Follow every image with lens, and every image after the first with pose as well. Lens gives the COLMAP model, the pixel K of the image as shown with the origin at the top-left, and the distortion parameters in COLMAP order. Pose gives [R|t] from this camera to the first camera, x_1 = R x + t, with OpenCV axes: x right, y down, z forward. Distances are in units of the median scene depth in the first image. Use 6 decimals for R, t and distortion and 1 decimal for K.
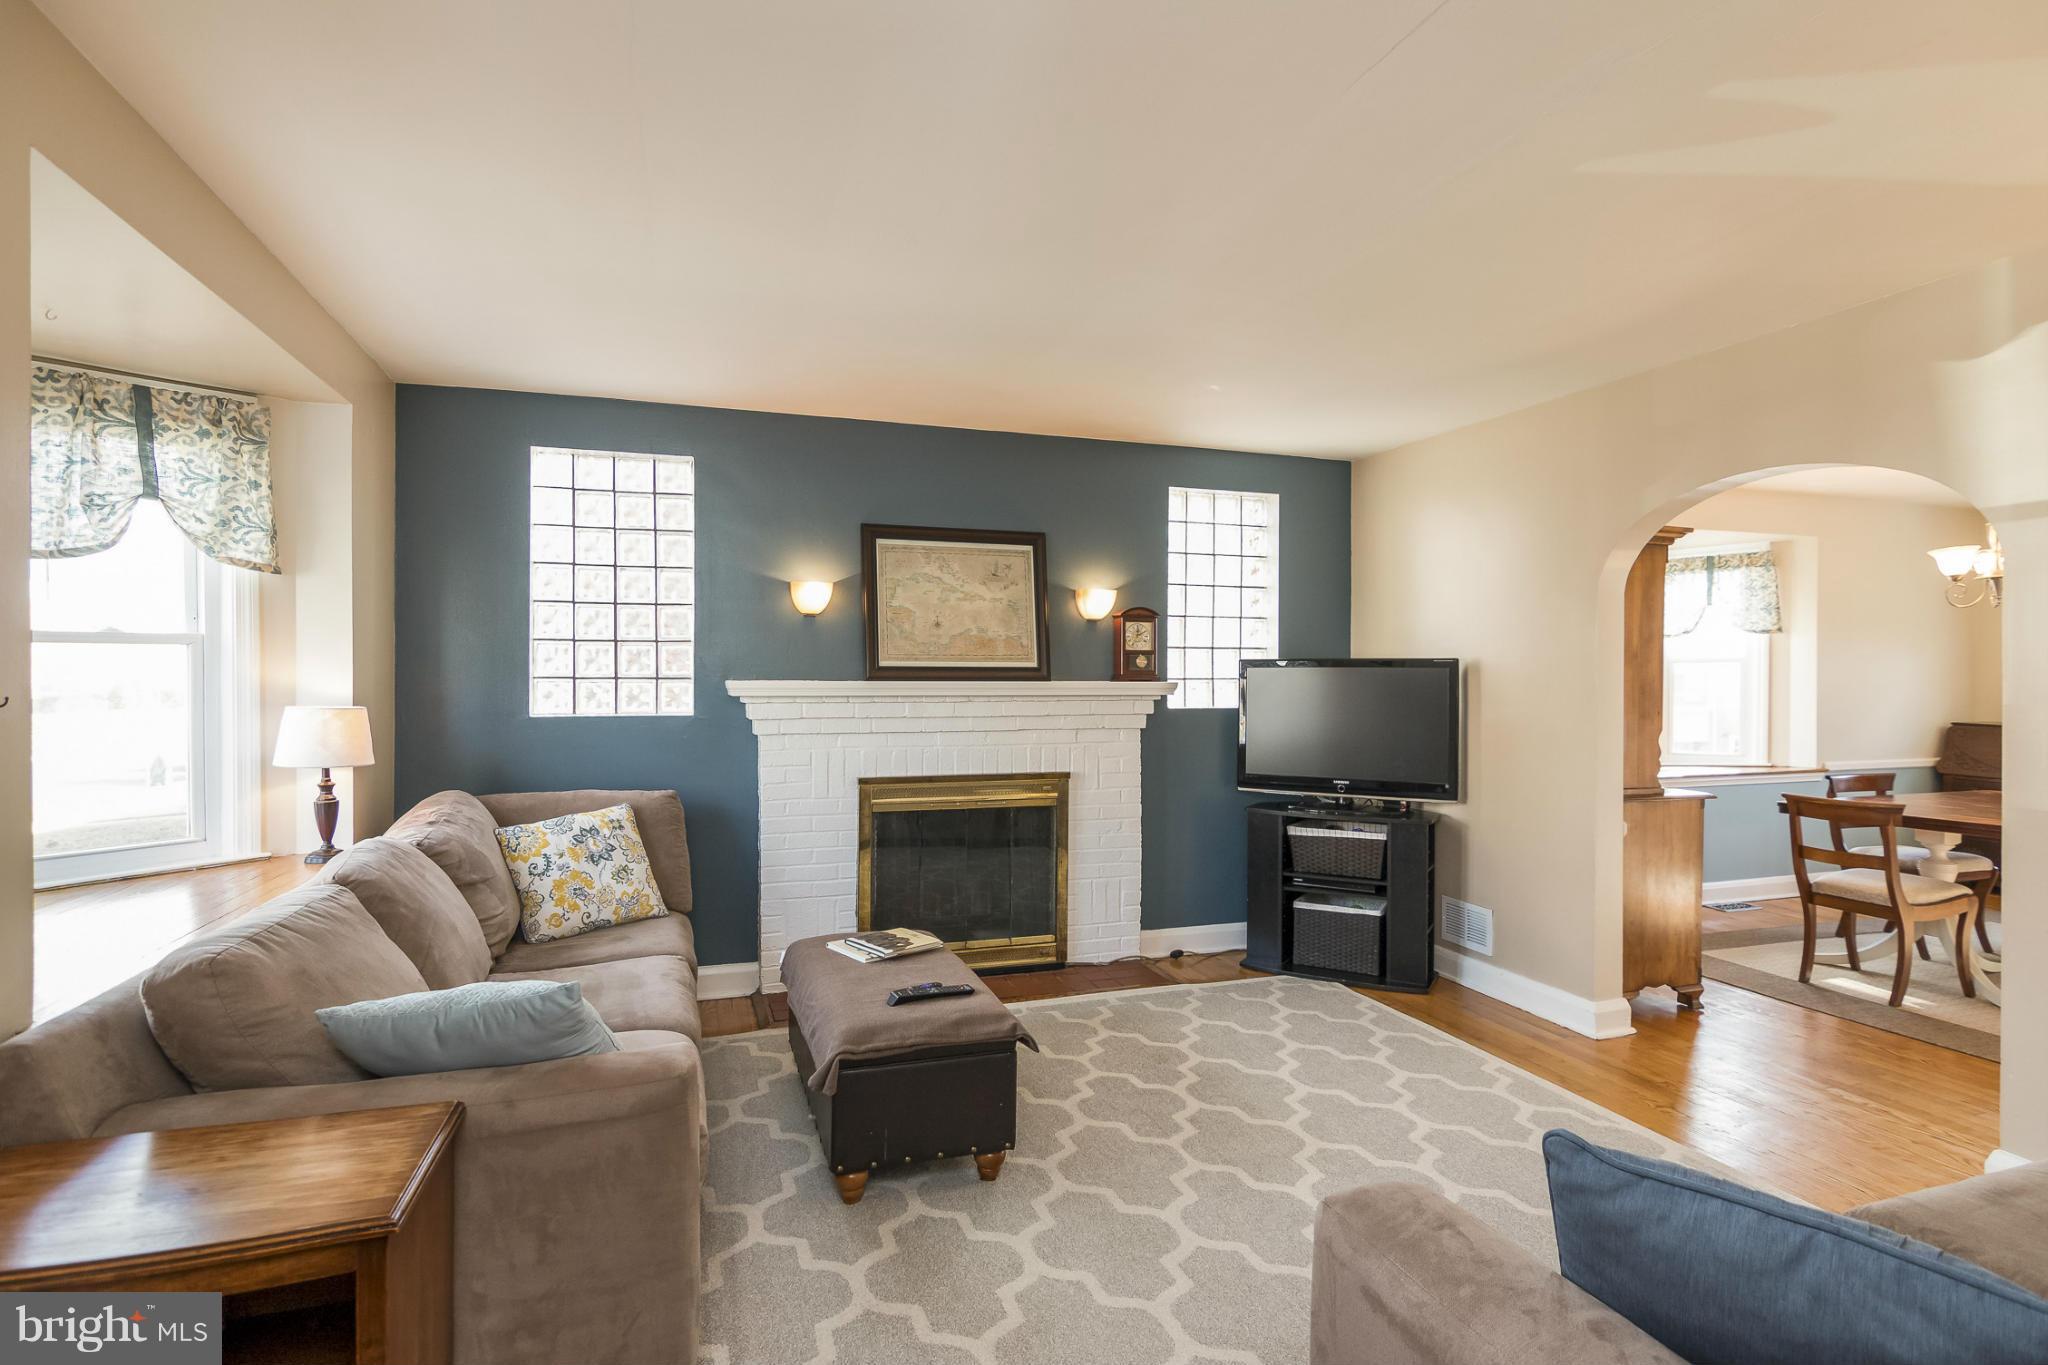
lens RADIAL K [[1049.7, 0, 1027.7], [0, 1049.7, 672.4], [0, 0, 1]] dist [0.001508, 0.000012]
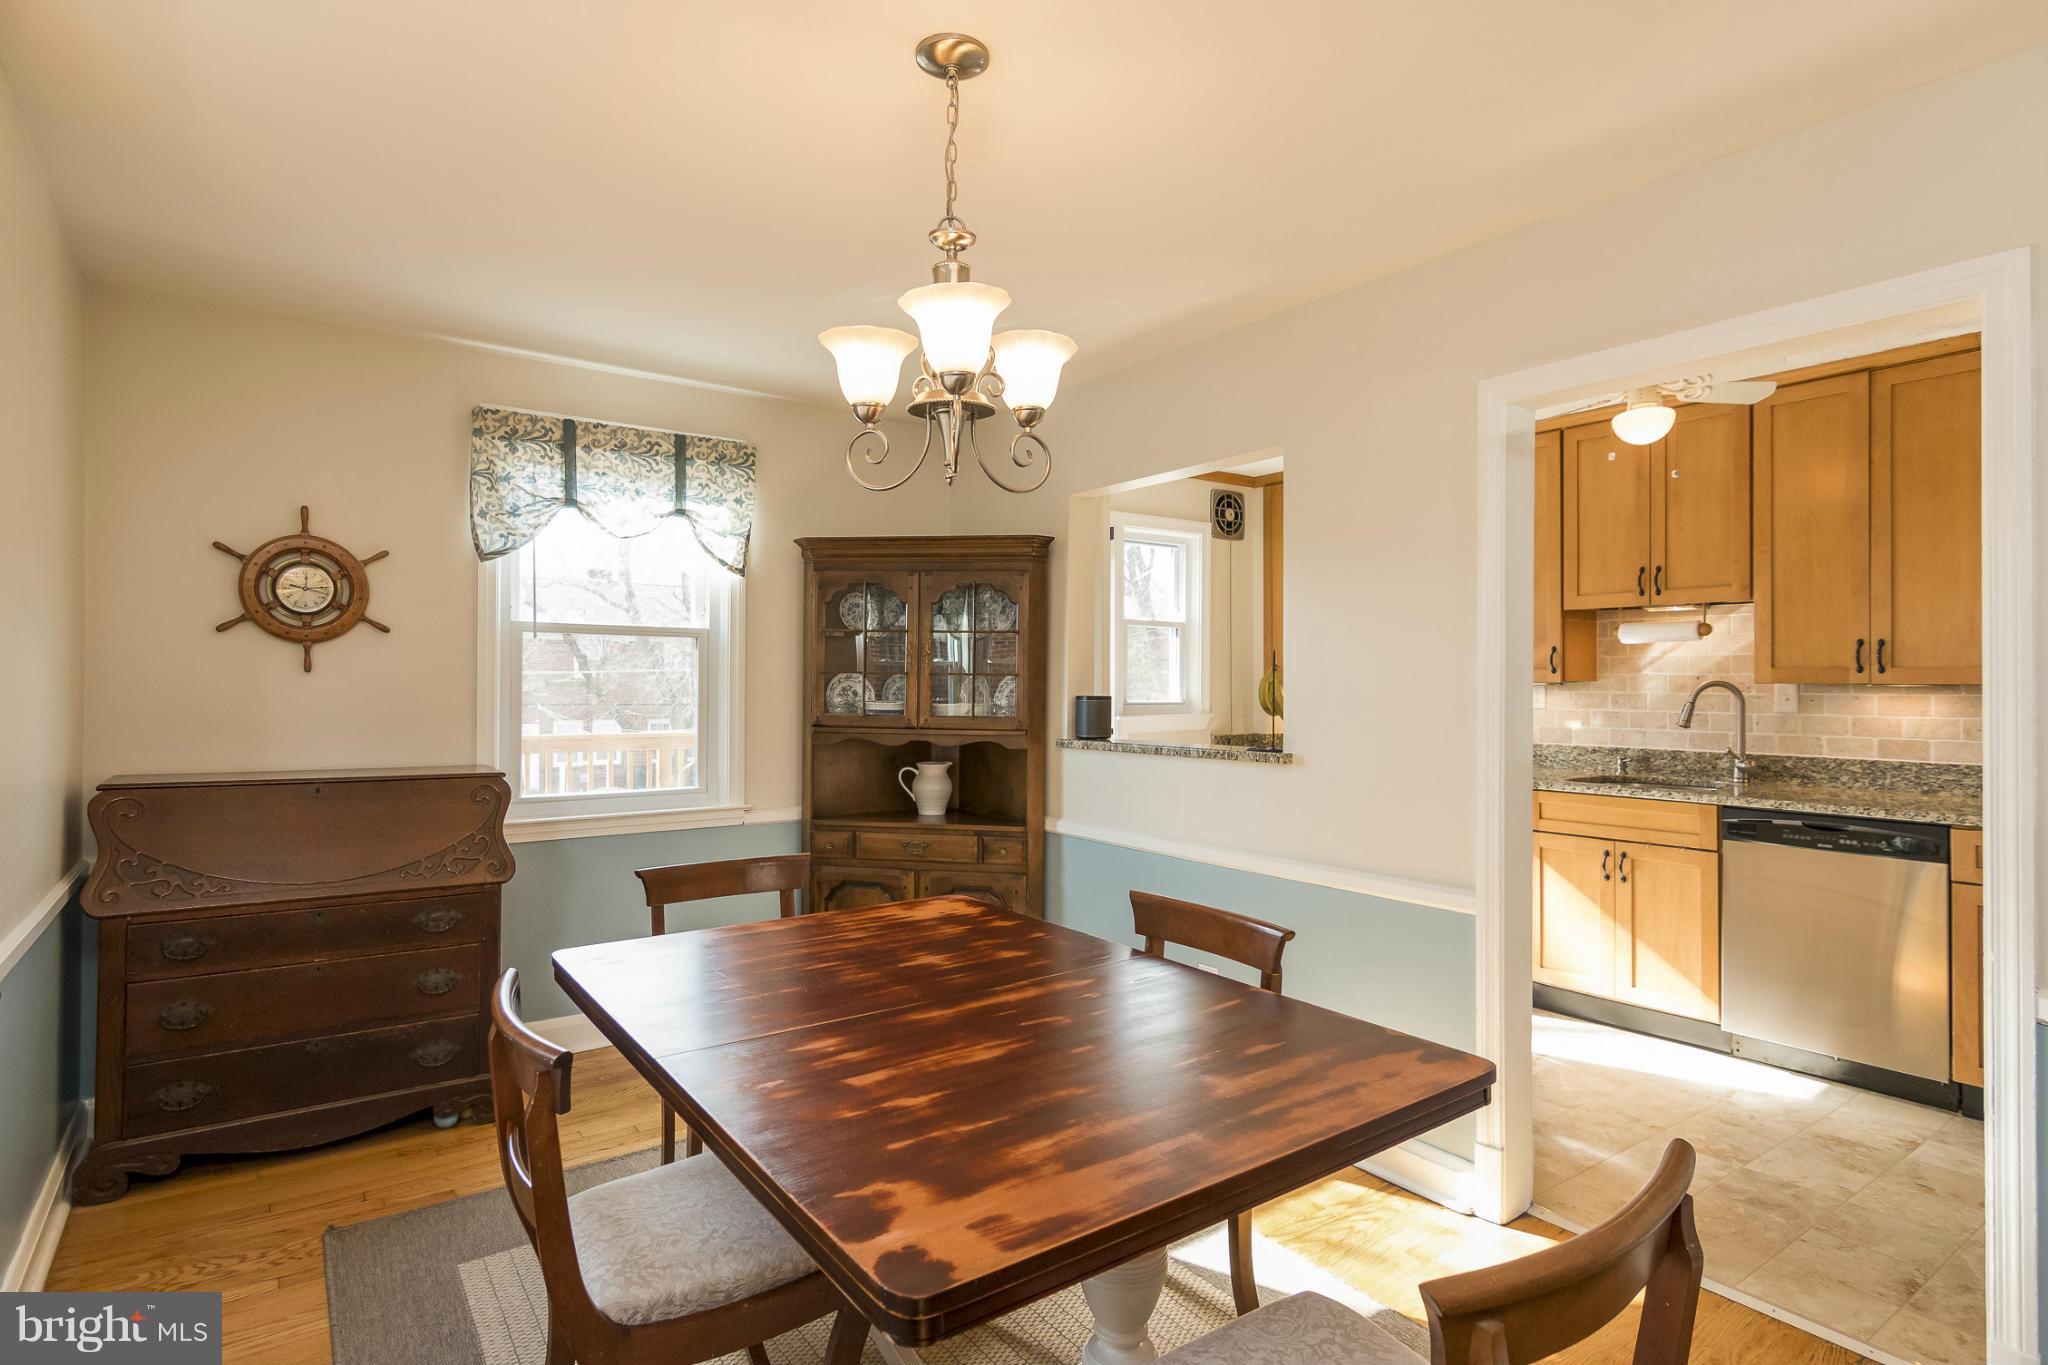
lens RADIAL K [[1039.7, 0, 1024.0], [0, 1039.7, 682.5], [0, 0, 1]] dist [0.000400, 0.001374]
pose [[-0.307426, -0.000017, 0.951572, 0.583722], [-0.002405, 0.999997, -0.000759, 0.011210], [-0.951569, -0.002522, -0.307425, 1.168427]]
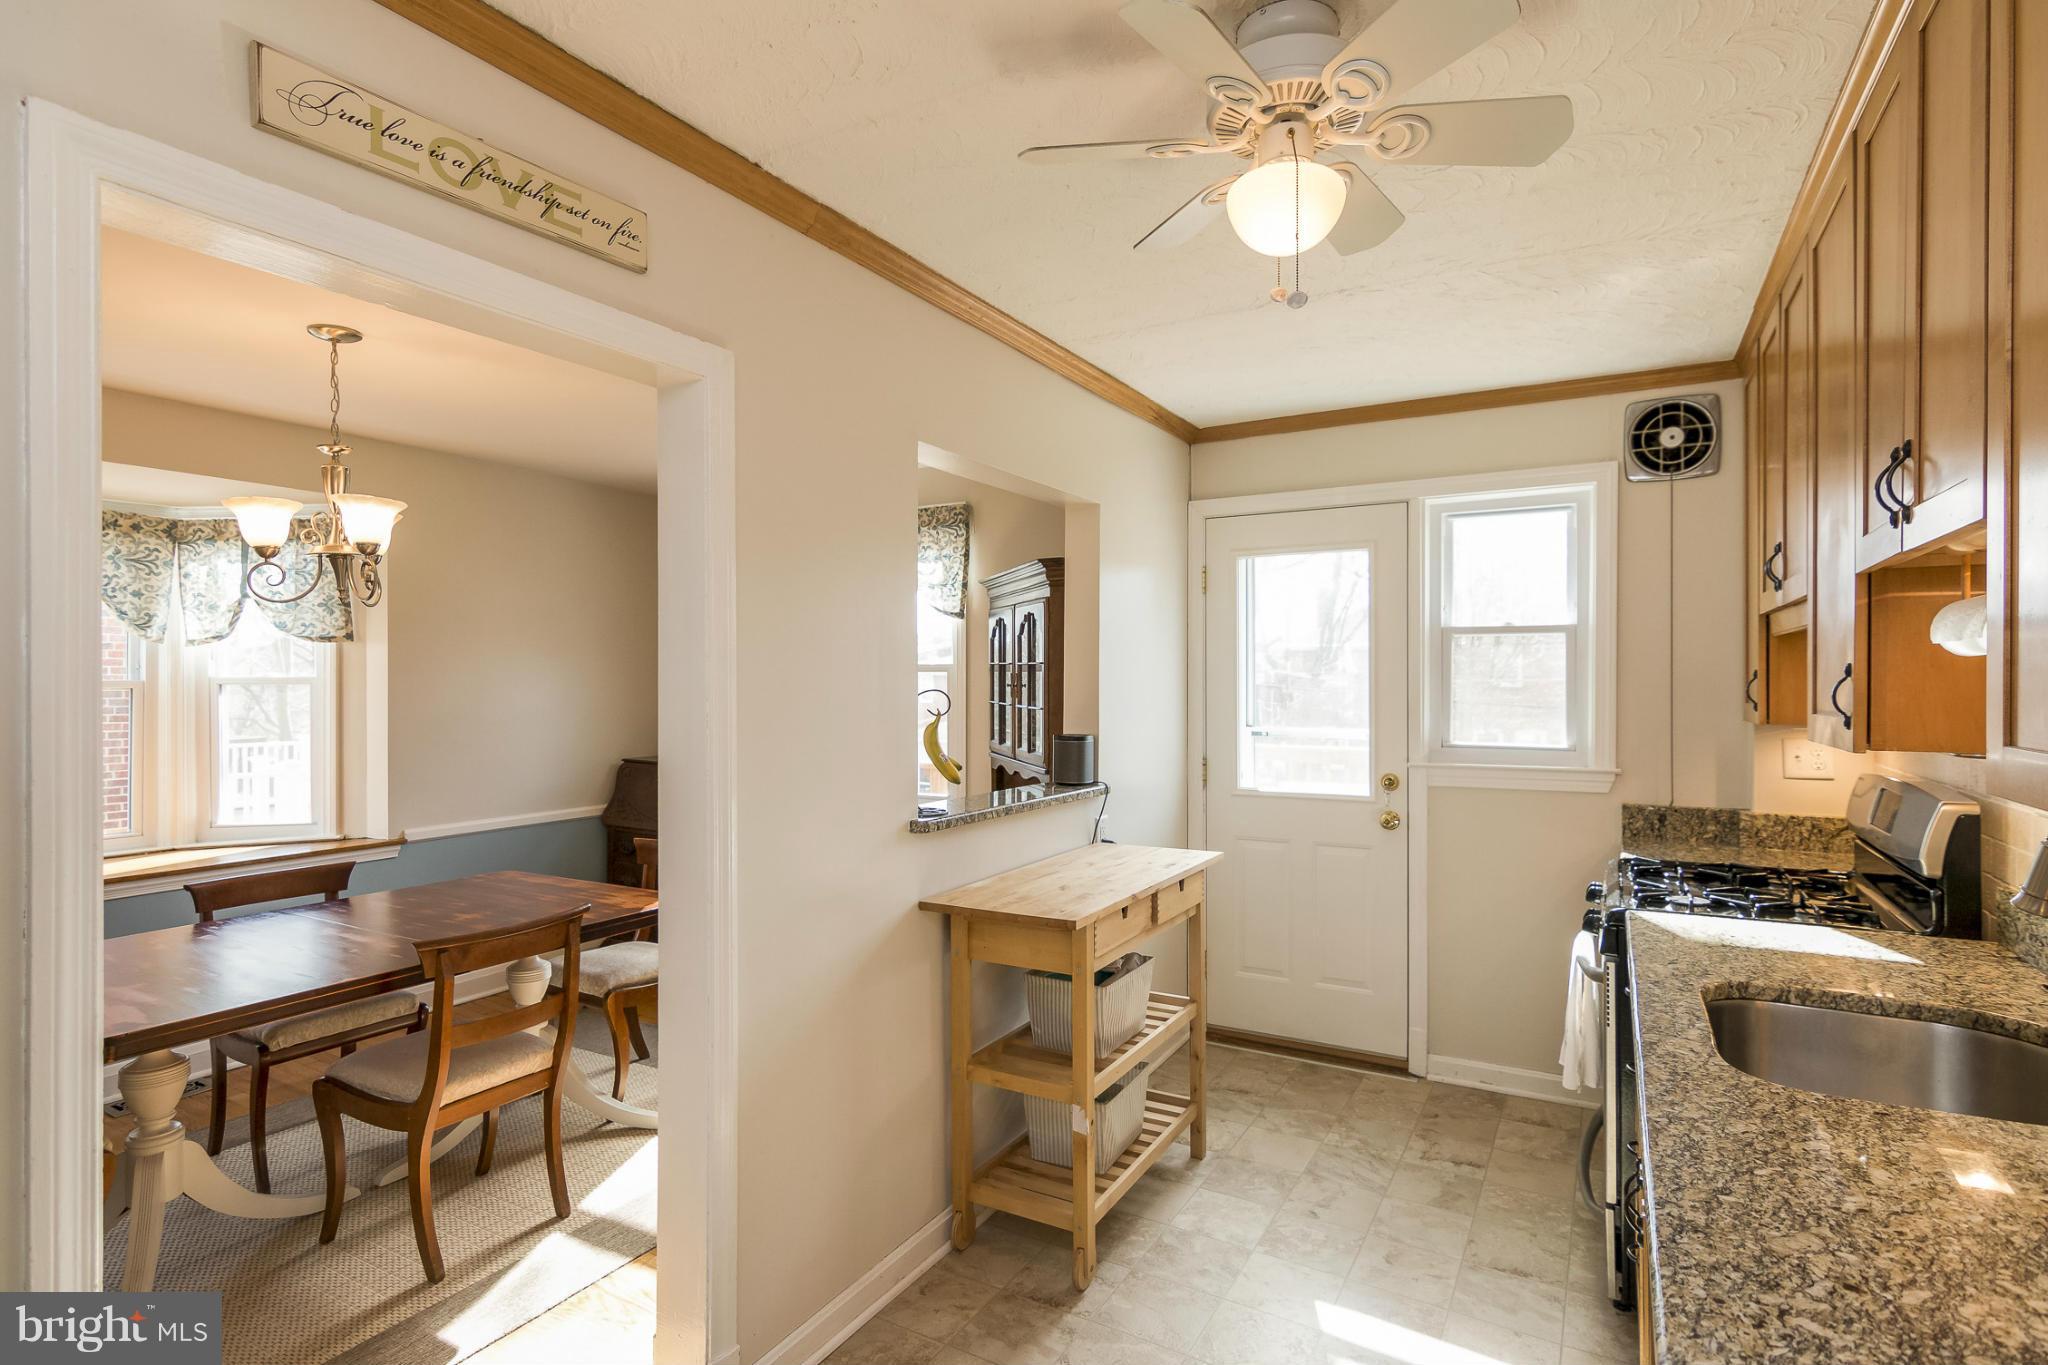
lens RADIAL K [[1028.5, 0, 1050.5], [0, 1028.5, 683.2], [0, 0, 1]] dist [-0.005441, 0.000065]
pose [[0.730835, -0.003640, 0.682545, 0.866826], [0.000820, 0.999990, 0.004455, -0.019308], [-0.682554, -0.002696, 0.730830, 0.306053]]
